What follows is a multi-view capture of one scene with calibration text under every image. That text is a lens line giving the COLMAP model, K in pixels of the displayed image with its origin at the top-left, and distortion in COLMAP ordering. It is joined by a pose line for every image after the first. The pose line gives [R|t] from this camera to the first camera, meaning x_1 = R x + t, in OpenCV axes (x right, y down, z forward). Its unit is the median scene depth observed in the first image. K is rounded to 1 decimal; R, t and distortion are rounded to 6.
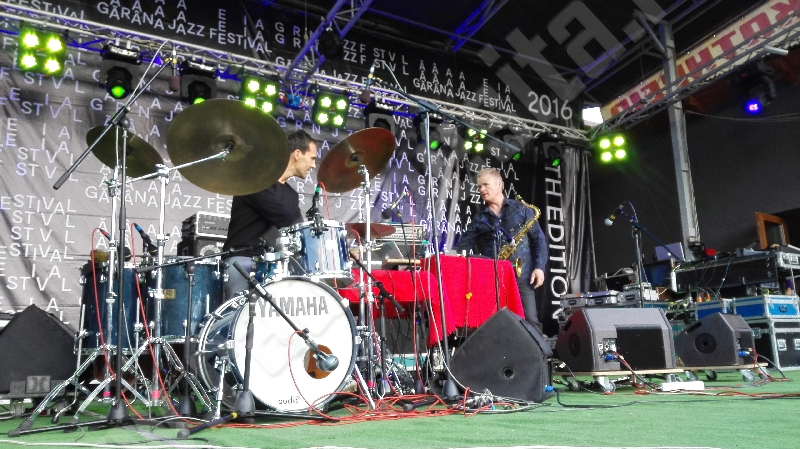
lens RADIAL K [[650.7, 0, 410.4], [0, 650.7, 240.5], [0, 0, 1]] dist [0.082904, -0.167909]
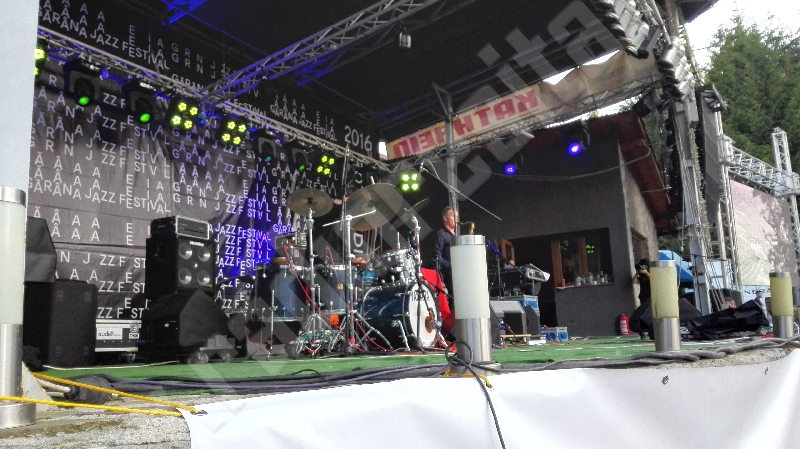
lens RADIAL K [[650.7, 0, 410.4], [0, 650.7, 240.5], [0, 0, 1]] dist [0.082904, -0.167909]
pose [[0.885945, 0.070992, 0.458324, -0.379143], [-0.077146, 0.997006, -0.005306, -0.017130], [-0.457328, -0.030657, 0.888769, -0.243394]]
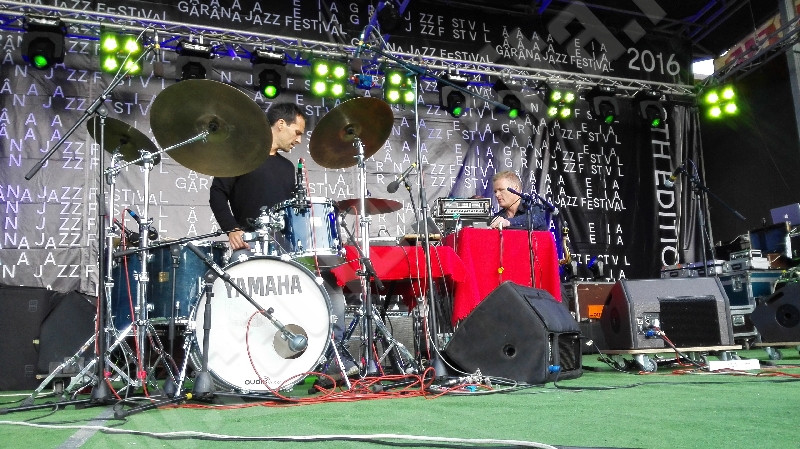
lens RADIAL K [[650.7, 0, 410.4], [0, 650.7, 240.5], [0, 0, 1]] dist [0.082904, -0.167909]
pose [[0.978820, -0.038967, -0.200982, 0.081164], [0.045661, 0.998542, 0.028776, 0.004849], [0.199568, -0.037343, 0.979172, 0.027815]]
